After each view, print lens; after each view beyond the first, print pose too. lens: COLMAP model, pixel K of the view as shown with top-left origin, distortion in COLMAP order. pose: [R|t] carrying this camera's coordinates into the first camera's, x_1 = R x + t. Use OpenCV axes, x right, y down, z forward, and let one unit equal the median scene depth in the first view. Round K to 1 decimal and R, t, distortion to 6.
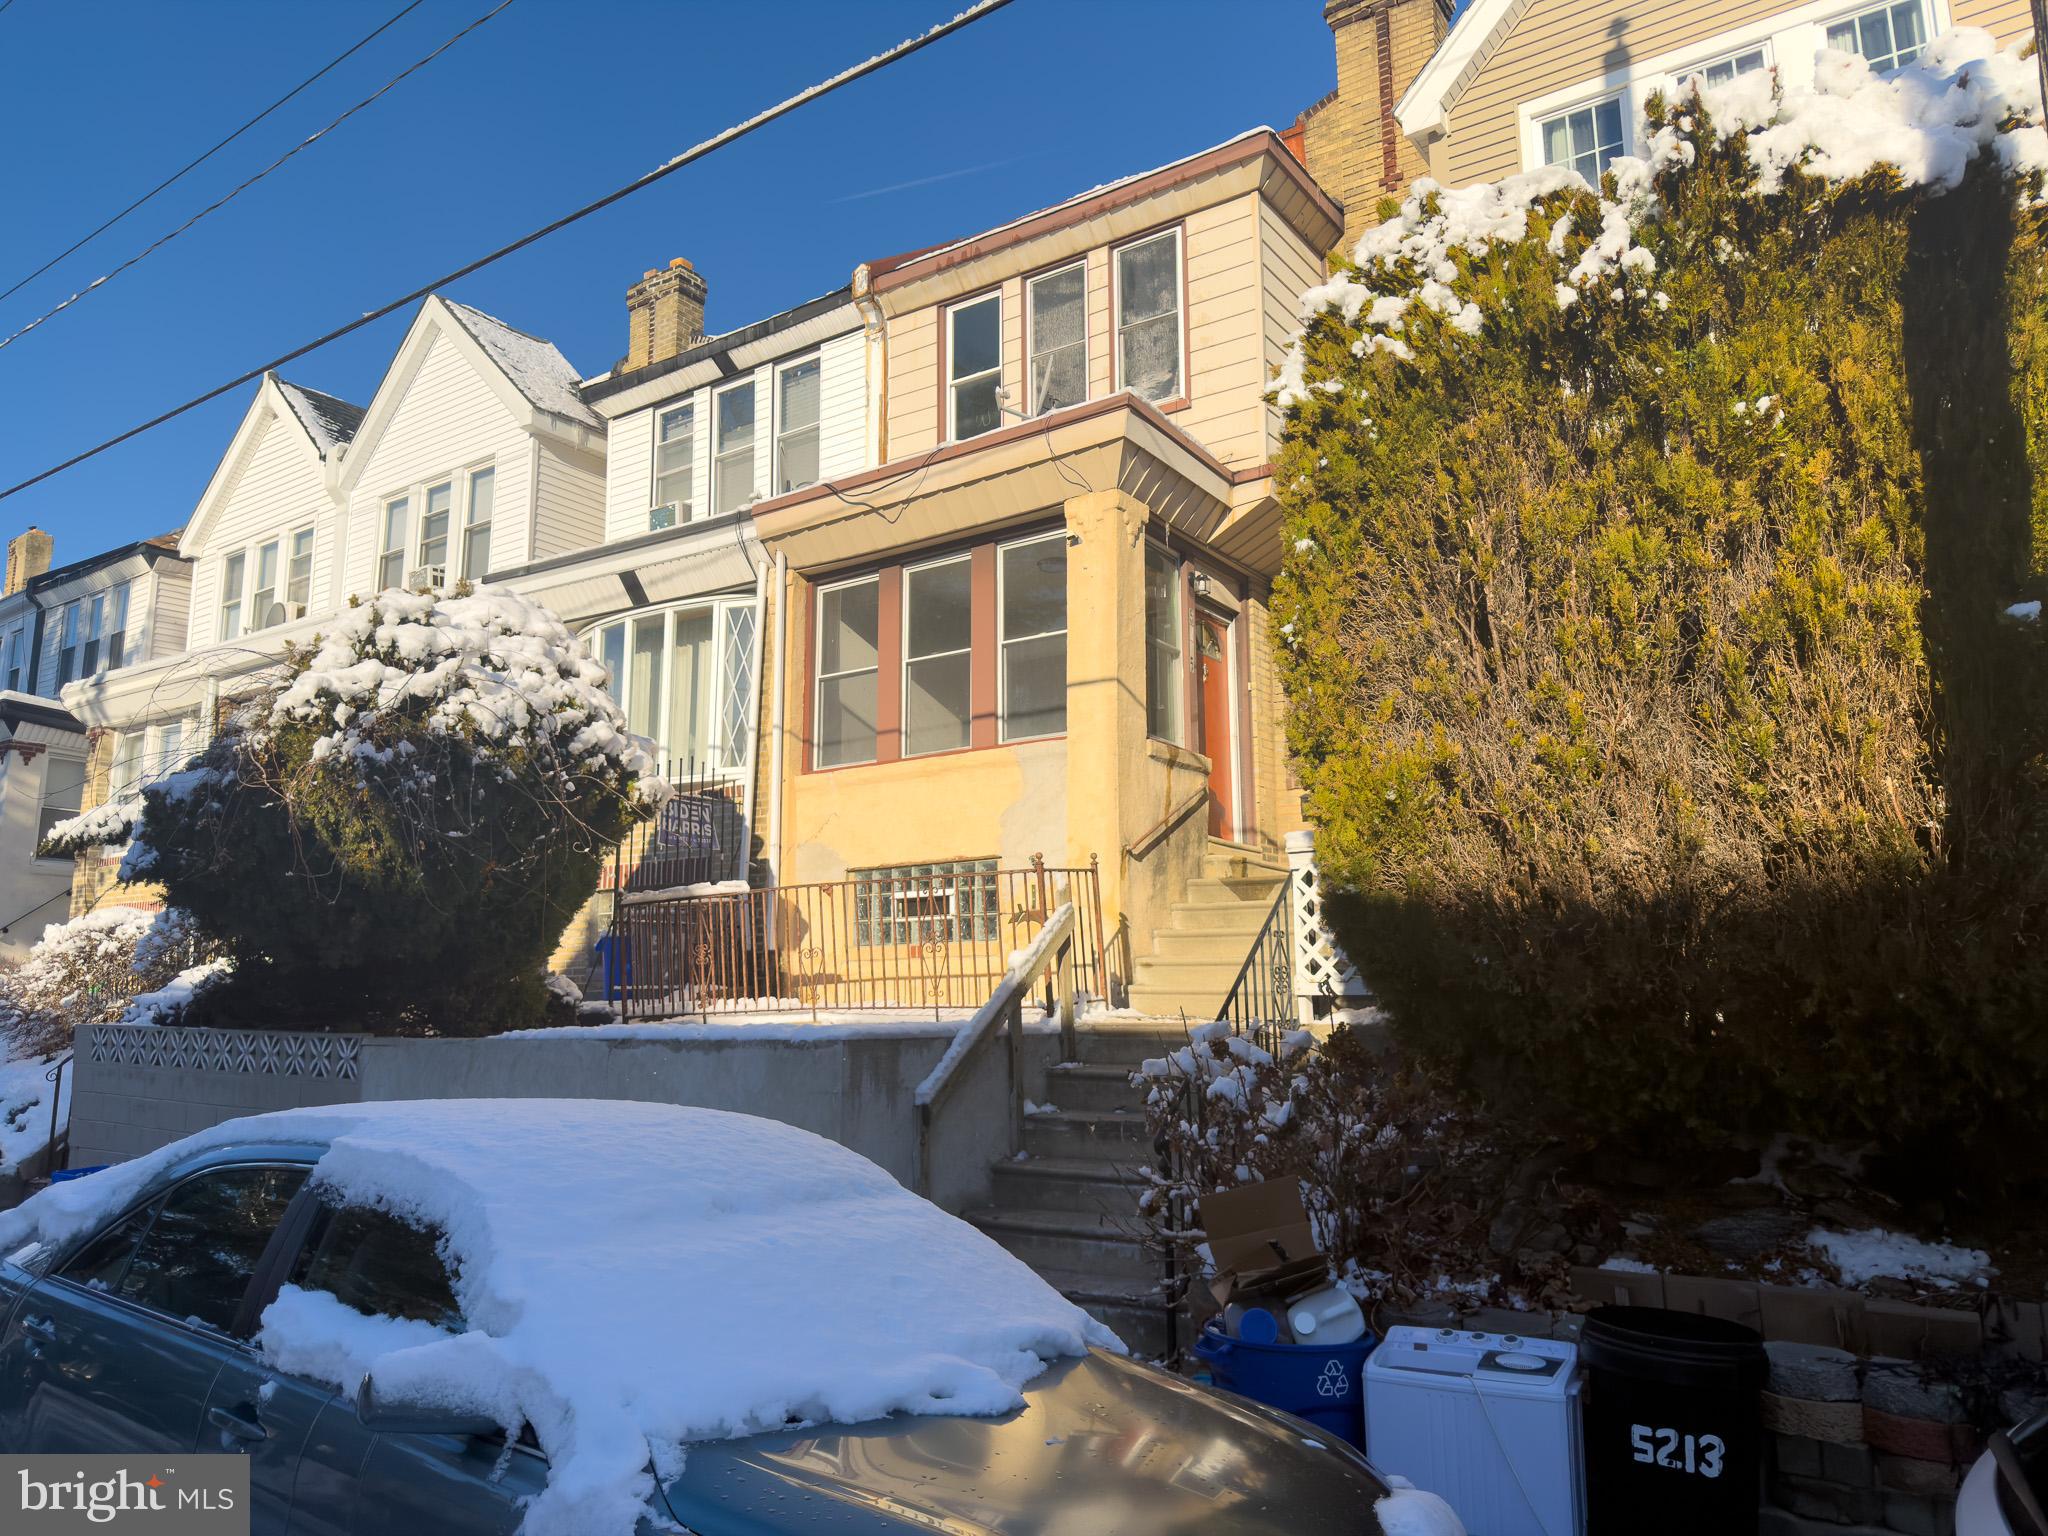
lens RADIAL K [[1425.1, 0, 1024.0], [0, 1425.1, 768.0], [0, 0, 1]] dist [0.107947, -0.141239]
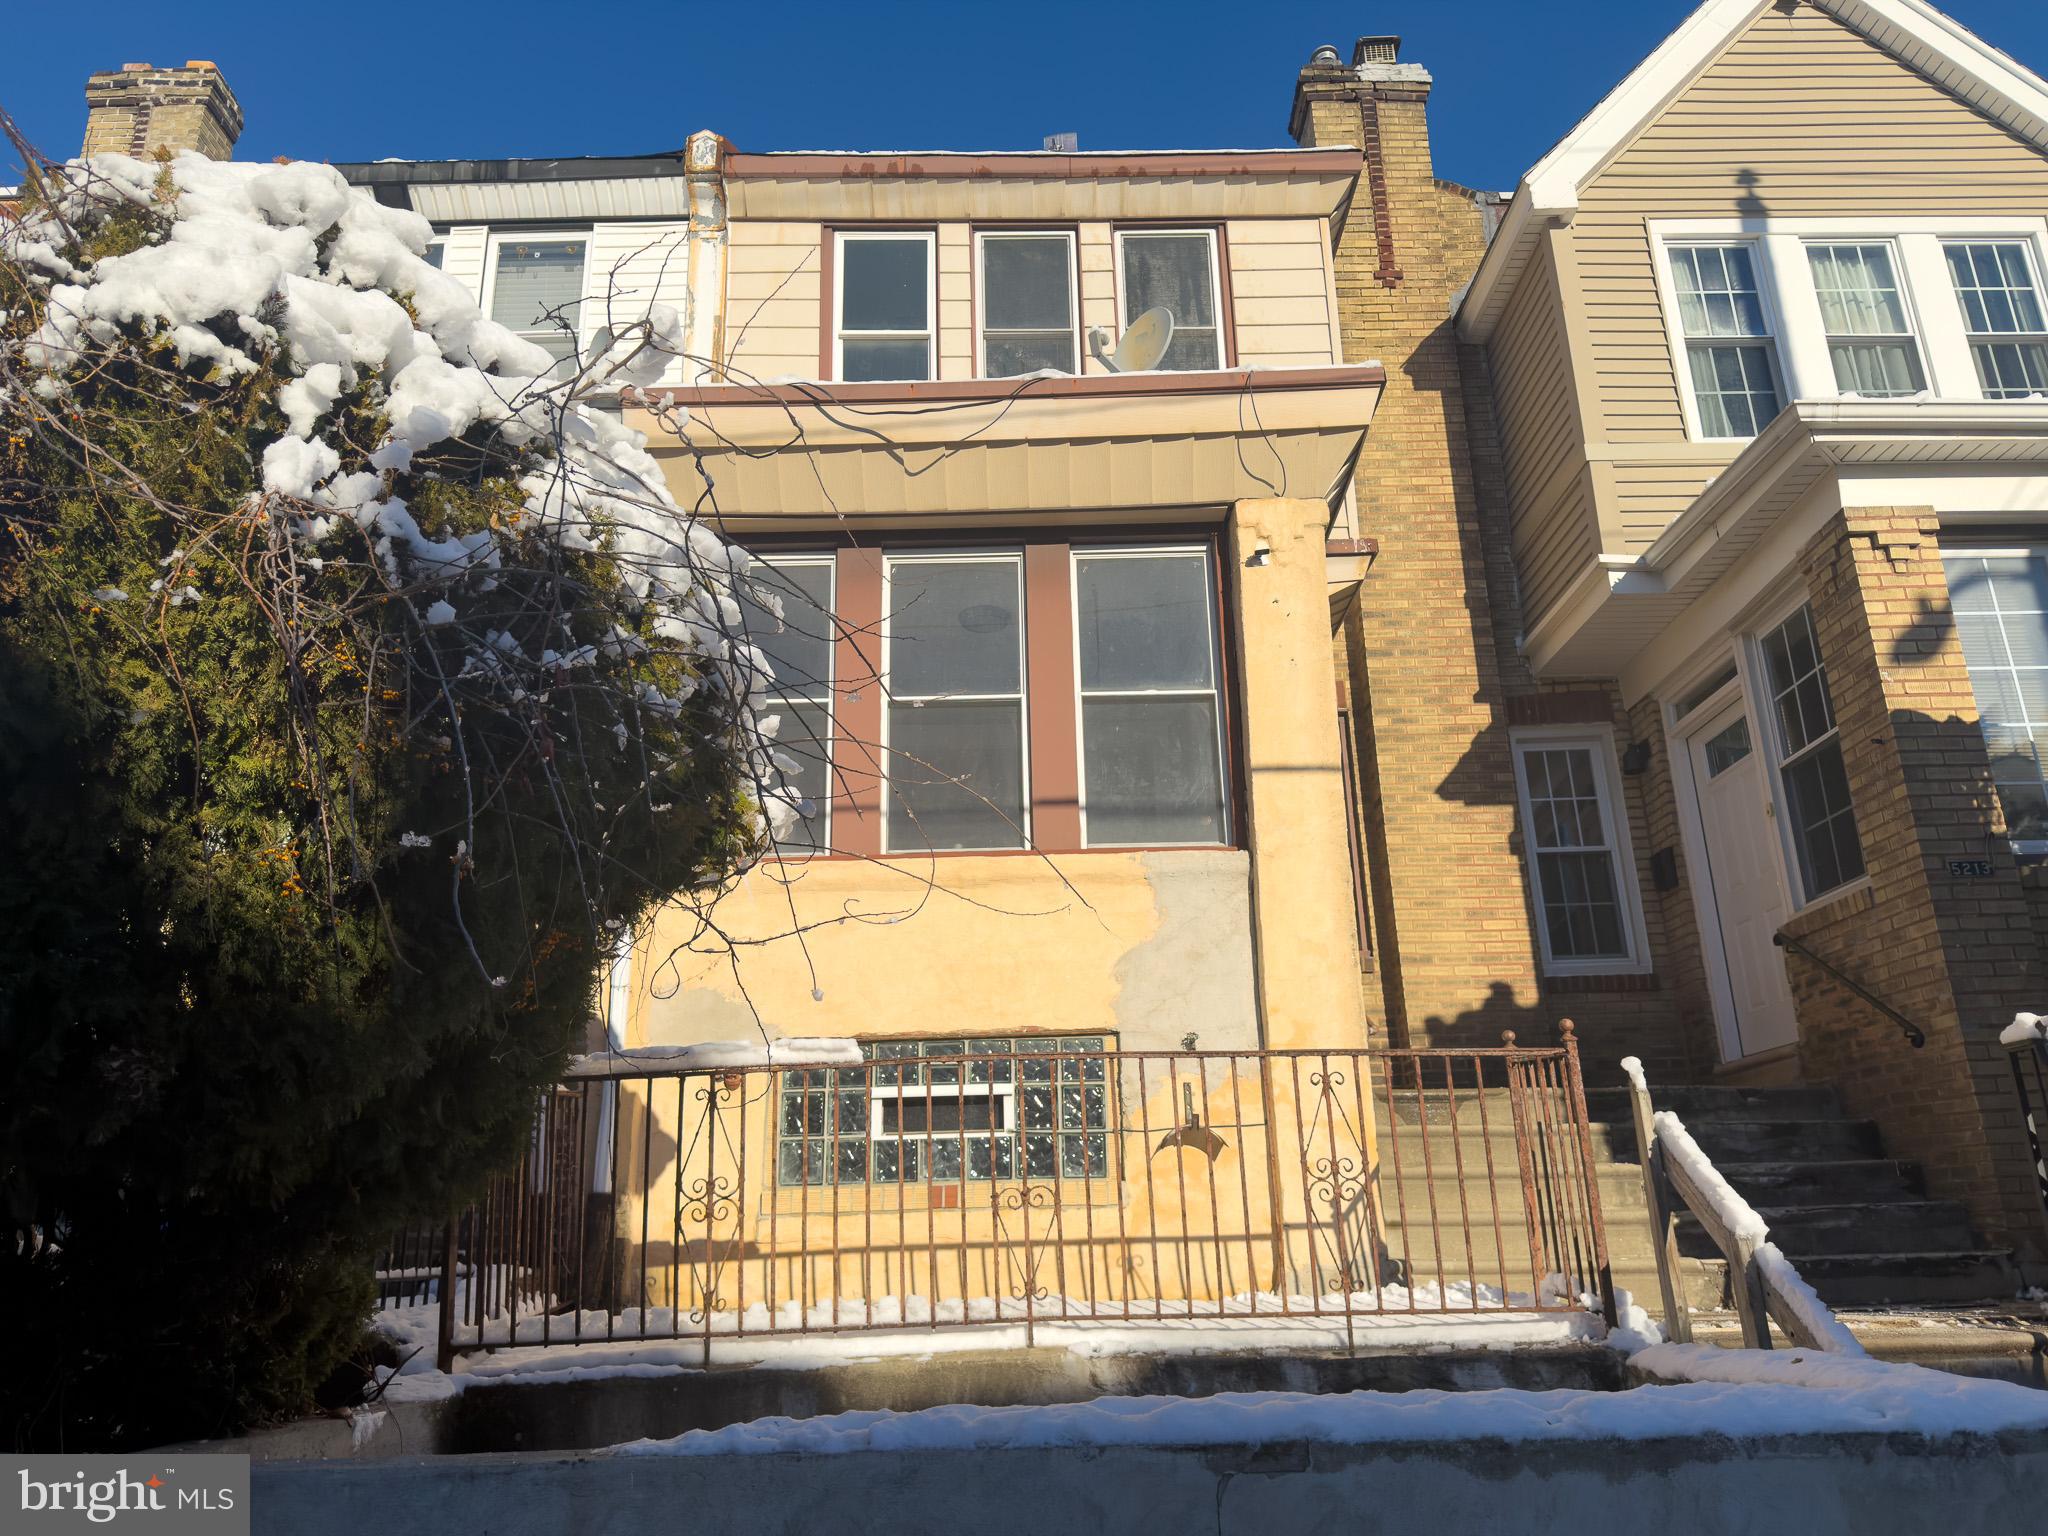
lens RADIAL K [[1425.1, 0, 1024.0], [0, 1425.1, 768.0], [0, 0, 1]] dist [0.107947, -0.141239]
pose [[0.821433, 0.171539, 0.543896, -0.342543], [-0.079435, 0.978810, -0.188736, 0.060944], [-0.564746, 0.111830, 0.817653, 0.450337]]
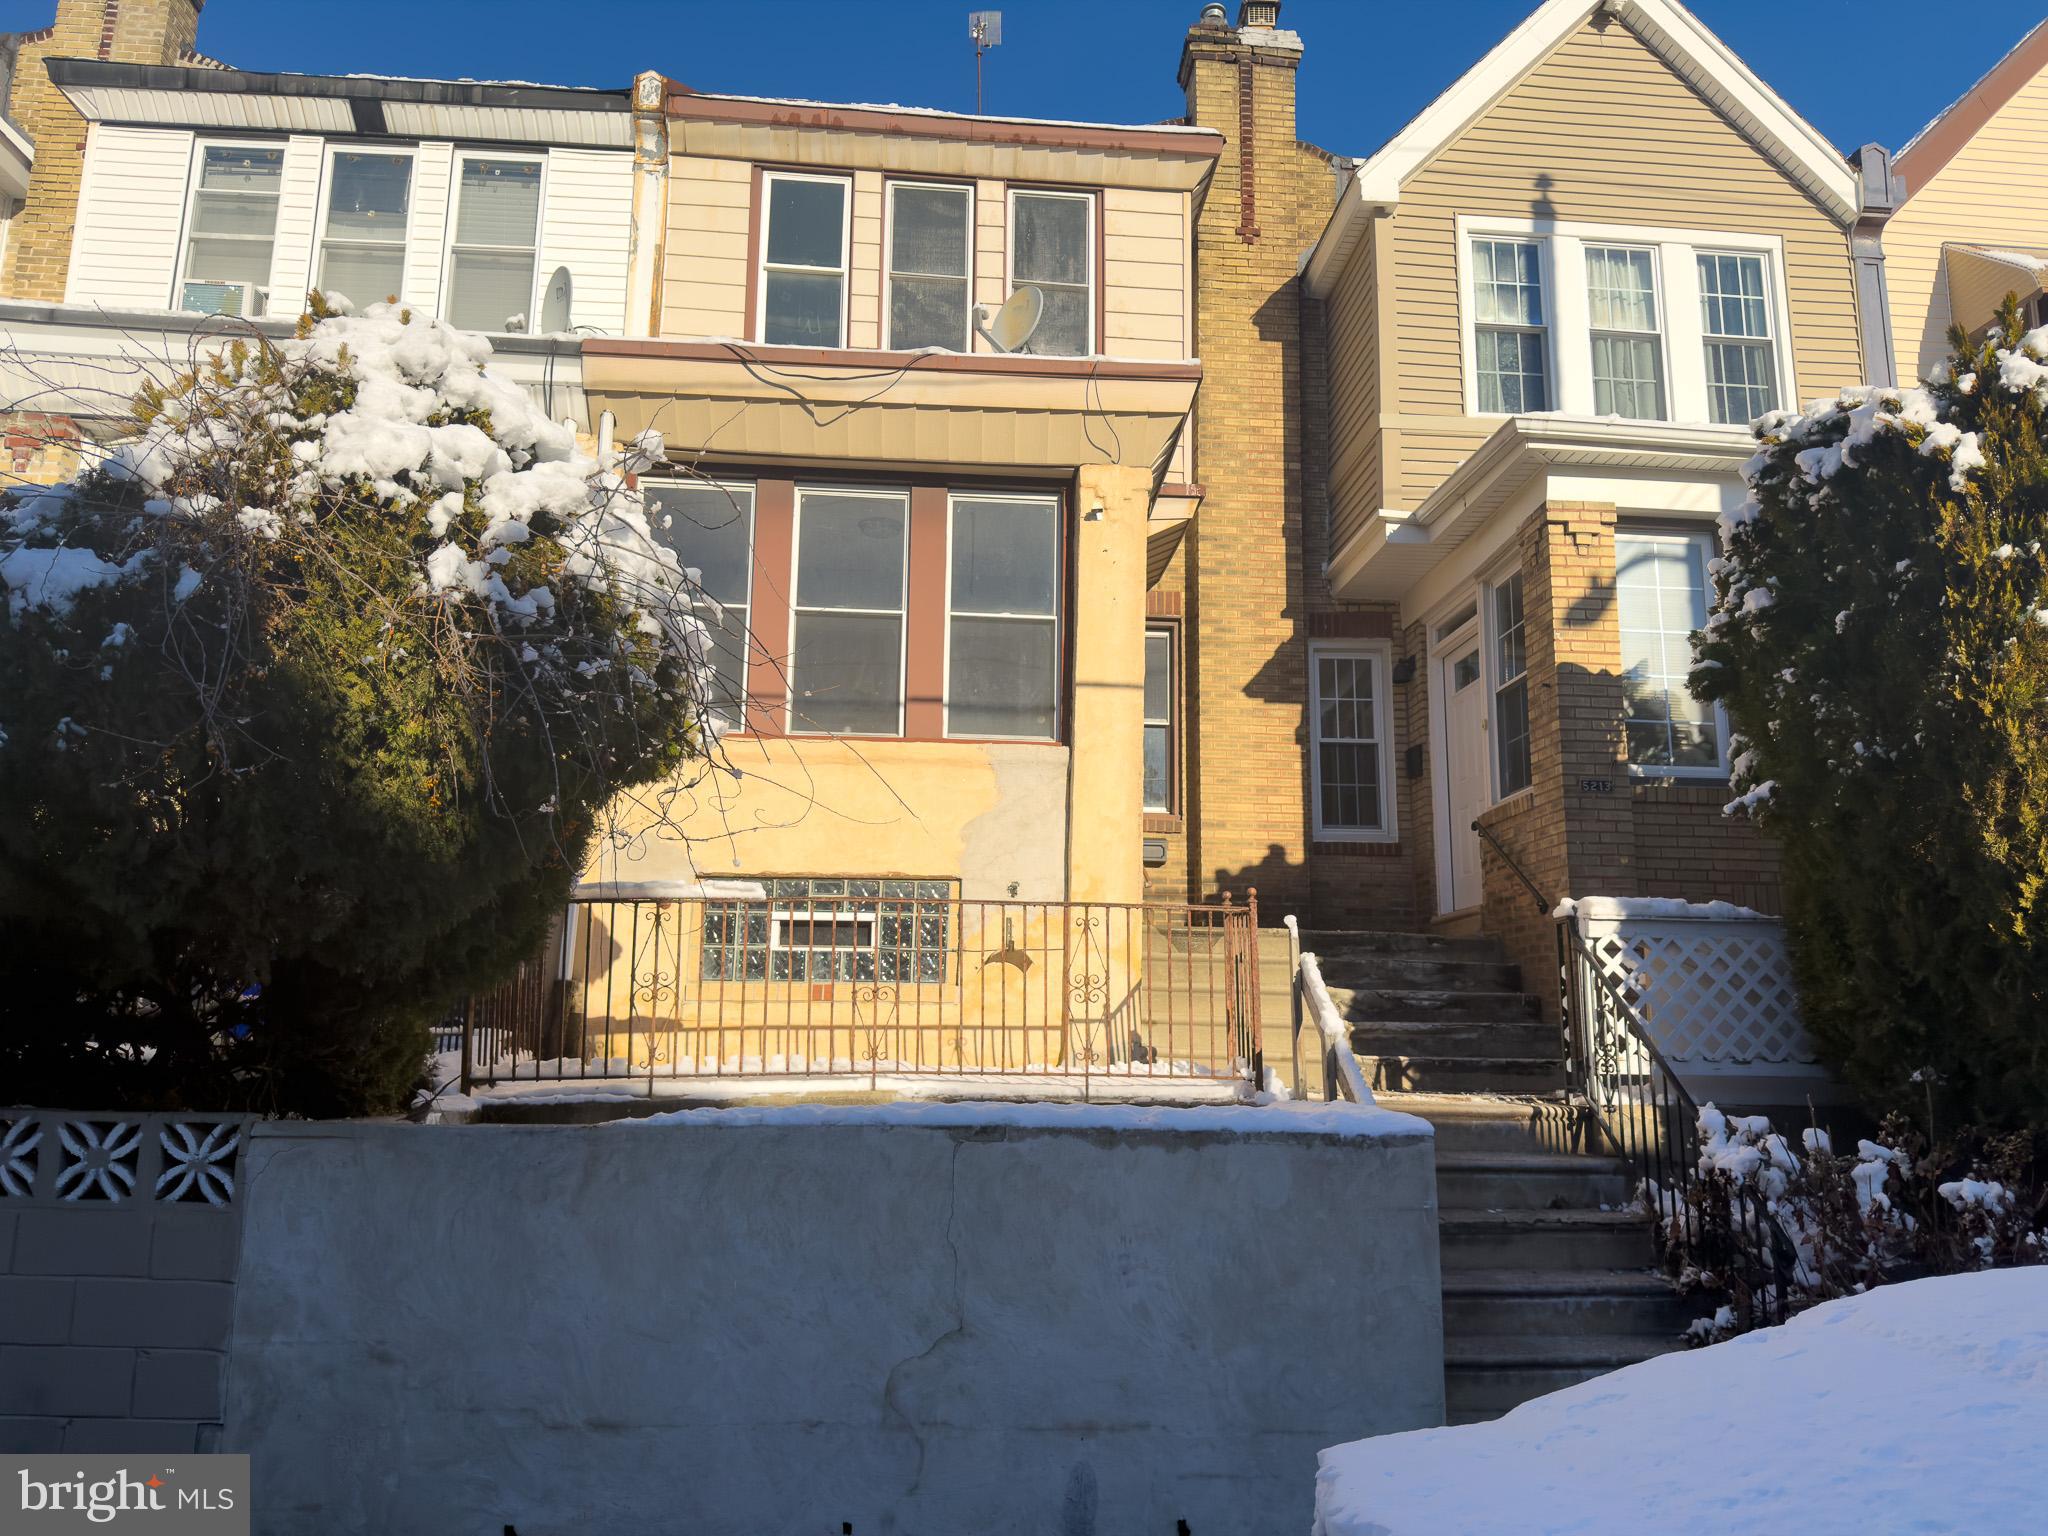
lens RADIAL K [[1425.1, 0, 1024.0], [0, 1425.1, 768.0], [0, 0, 1]] dist [0.107947, -0.141239]
pose [[0.776944, 0.139986, 0.613810, -0.421602], [-0.123718, 0.989904, -0.069160, 0.045023], [-0.617294, -0.022206, 0.786419, 0.307686]]
